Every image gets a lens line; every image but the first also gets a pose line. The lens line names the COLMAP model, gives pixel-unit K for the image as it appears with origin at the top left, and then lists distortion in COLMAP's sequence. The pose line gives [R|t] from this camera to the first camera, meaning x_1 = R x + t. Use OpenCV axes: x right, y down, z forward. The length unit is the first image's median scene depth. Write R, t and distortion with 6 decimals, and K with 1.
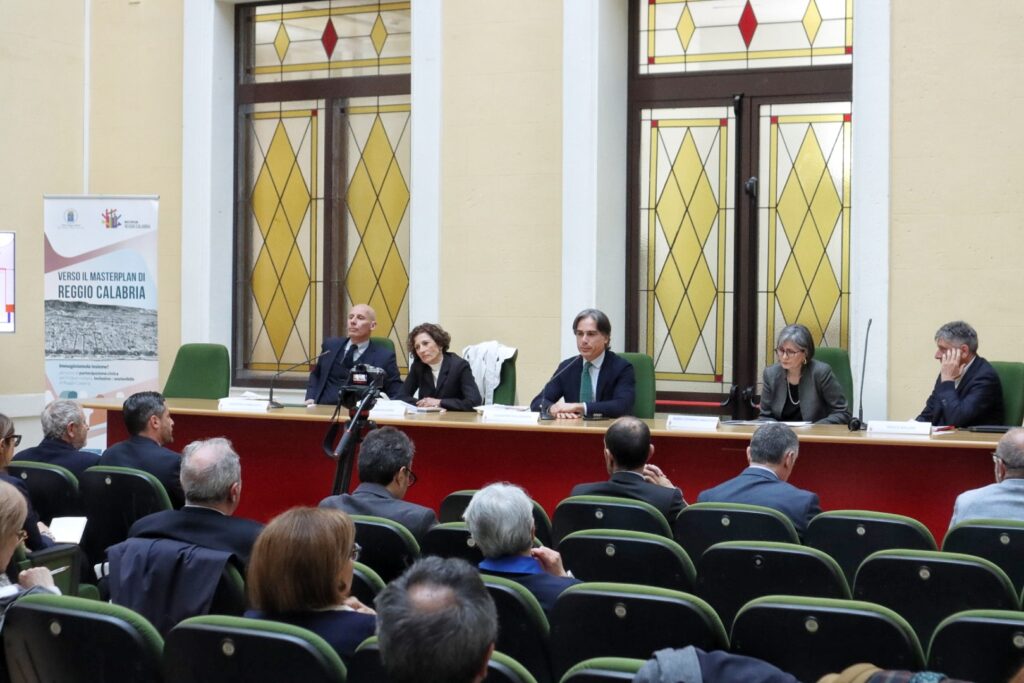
lens RADIAL K [[1873.2, 0, 472.9], [0, 1873.2, 282.2], [0, 0, 1]] dist [-0.052288, 0.000000]
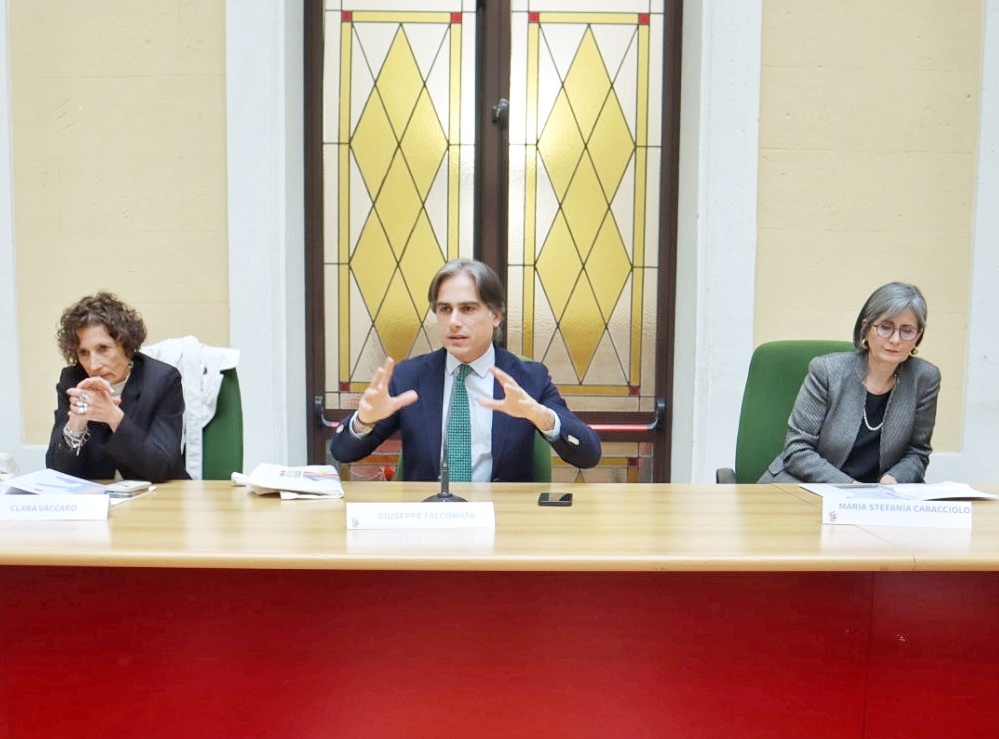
lens RADIAL K [[1085.5, 0, 482.0], [0, 1085.5, 447.4], [0, 0, 1]] dist [-0.049840, 0.000000]
pose [[0.870771, -0.056710, 0.488408, -0.056972], [-0.001664, 0.992981, 0.118263, 0.023453], [-0.491686, -0.103793, 0.864564, 0.604582]]
